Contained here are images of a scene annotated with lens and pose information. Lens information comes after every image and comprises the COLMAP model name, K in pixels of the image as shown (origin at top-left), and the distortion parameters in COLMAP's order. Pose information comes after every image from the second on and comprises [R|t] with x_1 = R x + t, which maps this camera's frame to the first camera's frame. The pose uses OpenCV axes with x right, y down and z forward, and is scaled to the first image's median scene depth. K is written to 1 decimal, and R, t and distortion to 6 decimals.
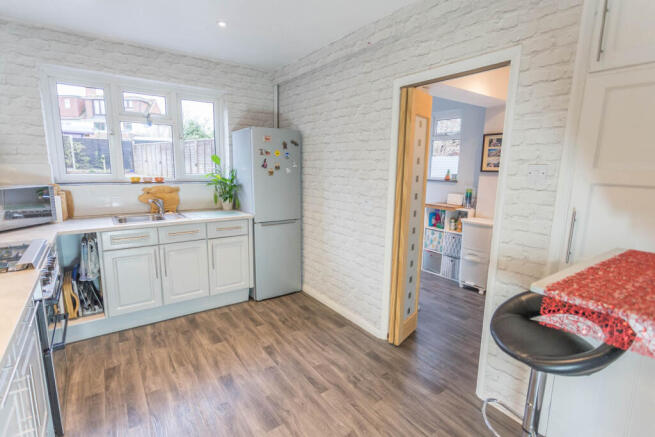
lens RADIAL K [[313.4, 0, 327.5], [0, 313.4, 218.5], [0, 0, 1]] dist [-0.000088, -0.000003]
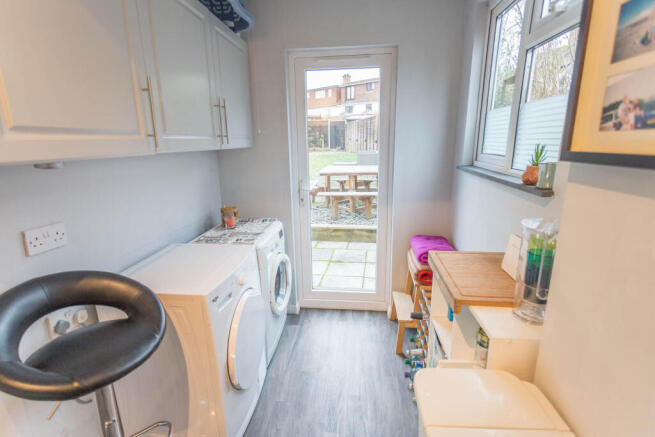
lens RADIAL K [[313.4, 0, 327.5], [0, 313.4, 218.5], [0, 0, 1]] dist [-0.000088, -0.000003]
pose [[0.740980, 0.133302, -0.658164, 0.095973], [-0.082835, 0.990758, 0.107407, -0.023462], [0.666399, -0.025068, 0.745174, 0.147065]]
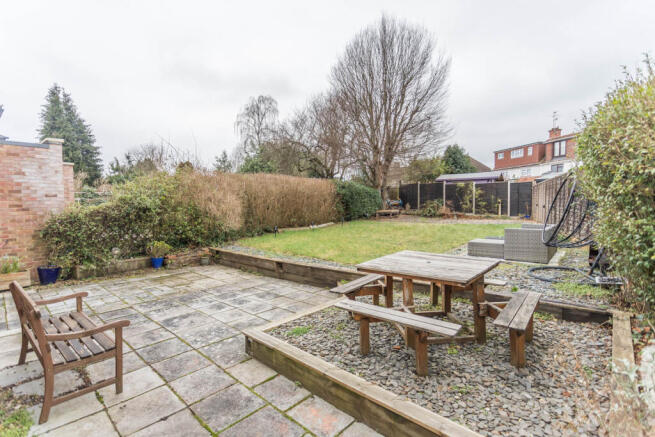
lens RADIAL K [[313.4, 0, 327.5], [0, 313.4, 218.5], [0, 0, 1]] dist [-0.000088, -0.000003]
pose [[0.247156, 0.018228, -0.968804, 0.058179], [-0.149737, 0.988532, -0.019601, -0.051744], [0.957336, 0.149911, 0.247051, 0.292832]]
